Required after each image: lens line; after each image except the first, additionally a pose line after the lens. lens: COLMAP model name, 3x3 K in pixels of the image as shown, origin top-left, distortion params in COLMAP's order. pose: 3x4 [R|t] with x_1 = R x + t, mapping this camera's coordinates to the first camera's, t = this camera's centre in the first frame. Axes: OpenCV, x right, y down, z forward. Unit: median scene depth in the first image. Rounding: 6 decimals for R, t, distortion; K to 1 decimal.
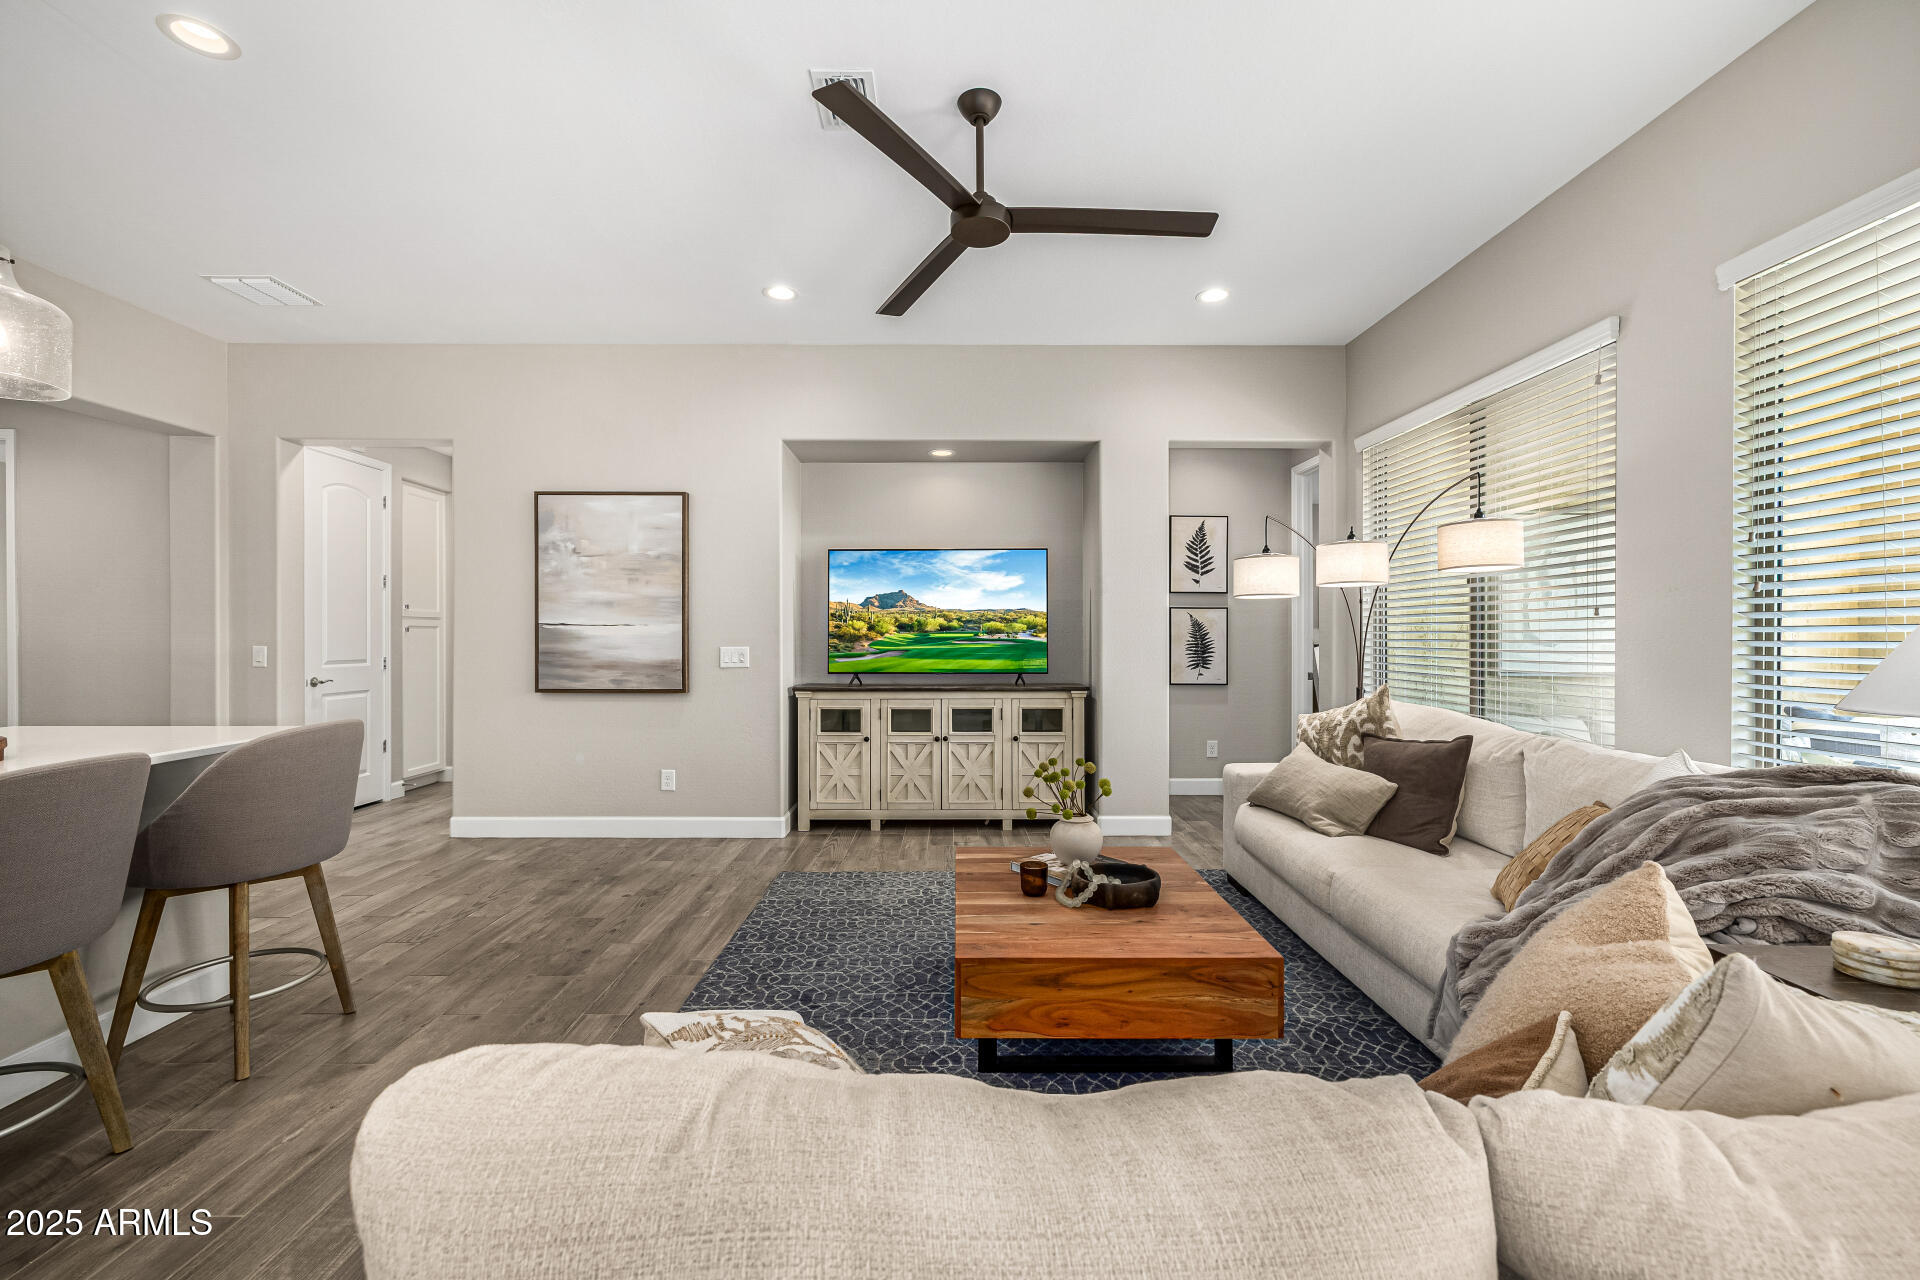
lens RADIAL K [[810.4, 0, 957.6], [0, 810.4, 642.5], [0, 0, 1]] dist [0.002303, 0.000098]
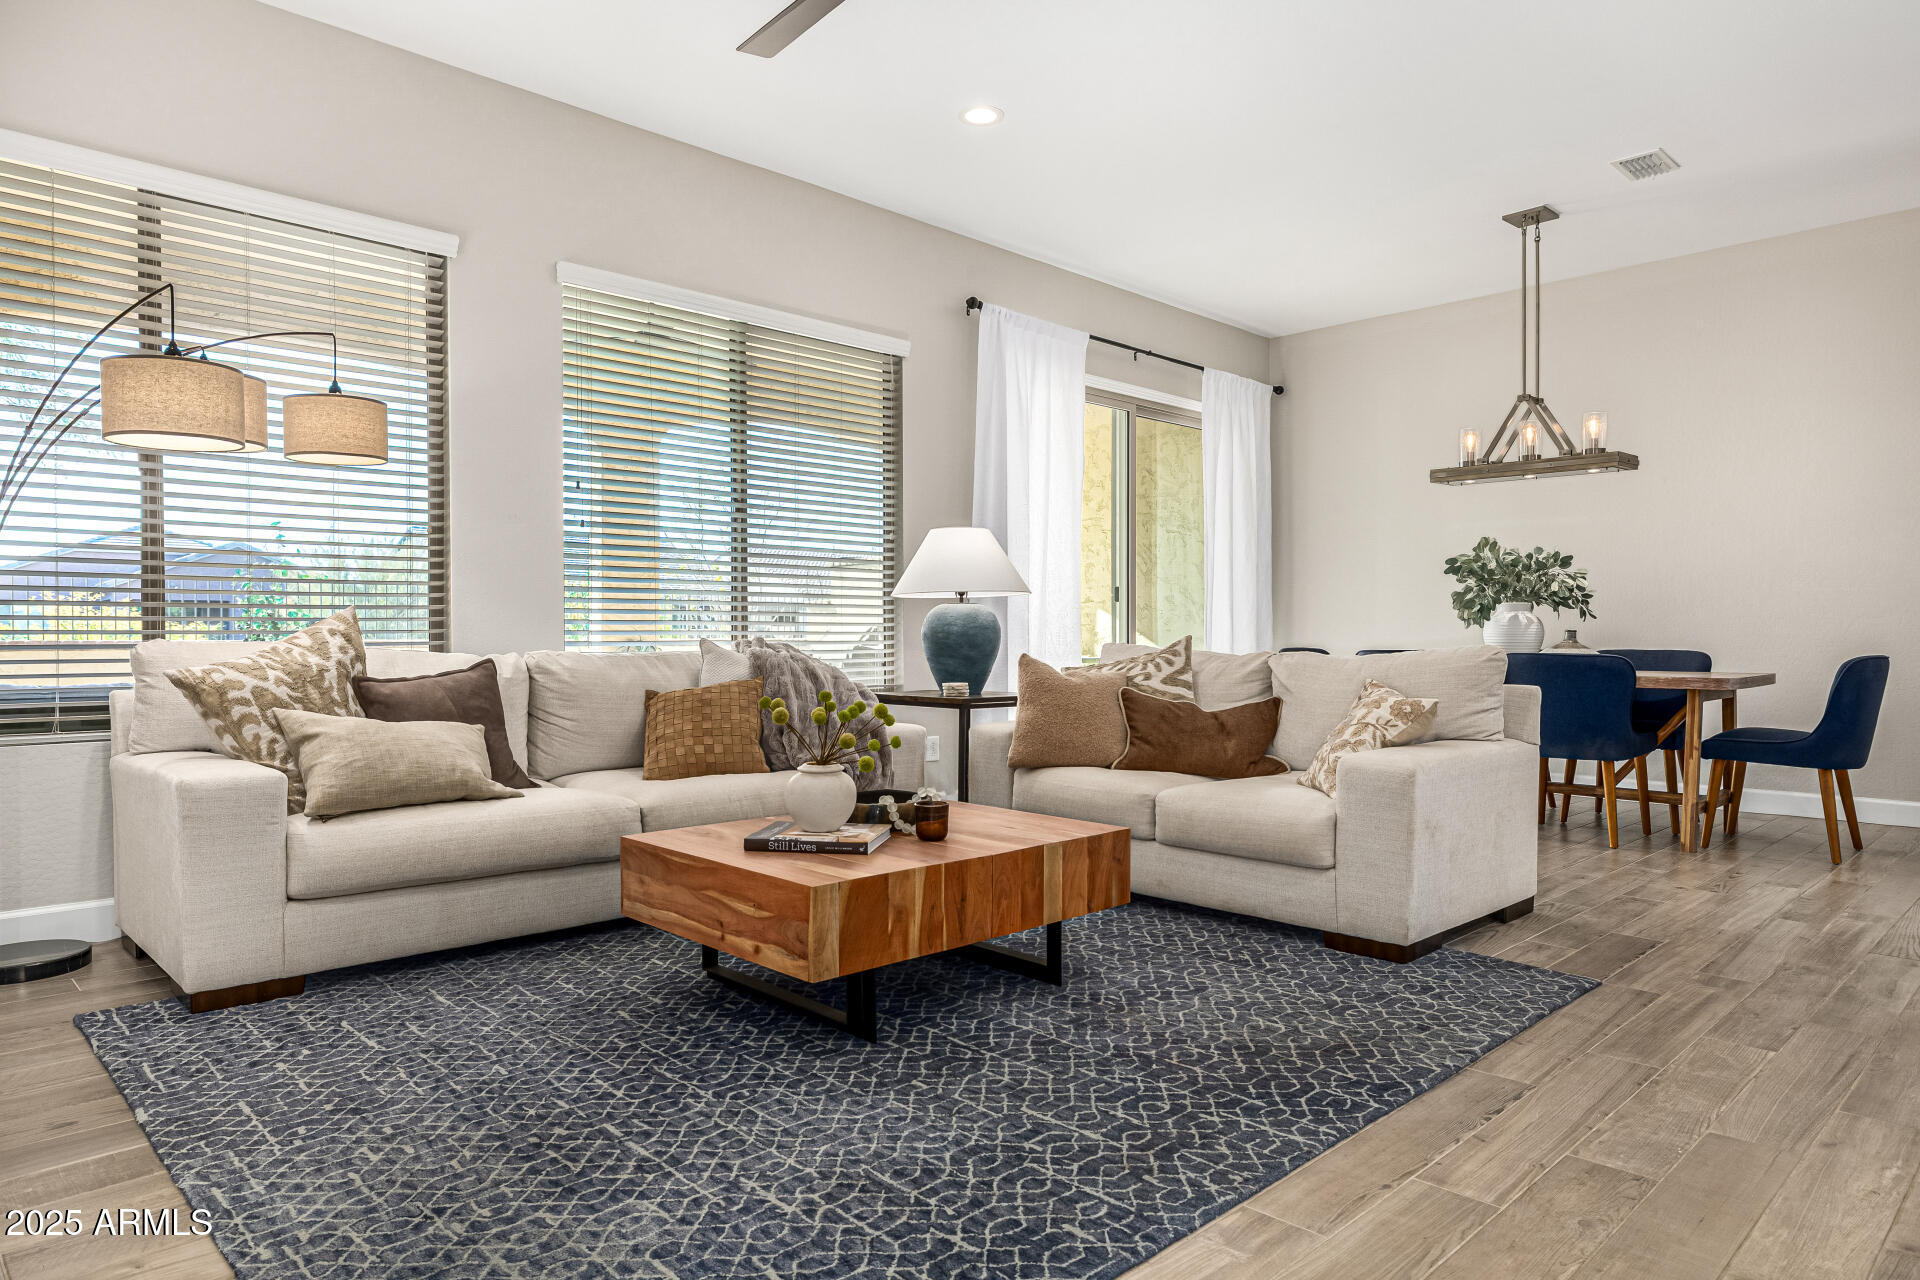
lens RADIAL K [[1163.0, 0, 955.4], [0, 1163.0, 636.8], [0, 0, 1]] dist [0.002148, 0.000342]
pose [[-0.696153, -0.001608, 0.717891, -0.578407], [0.000434, 0.999996, 0.002661, 0.076169], [-0.717893, 0.002163, -0.696150, 1.357372]]
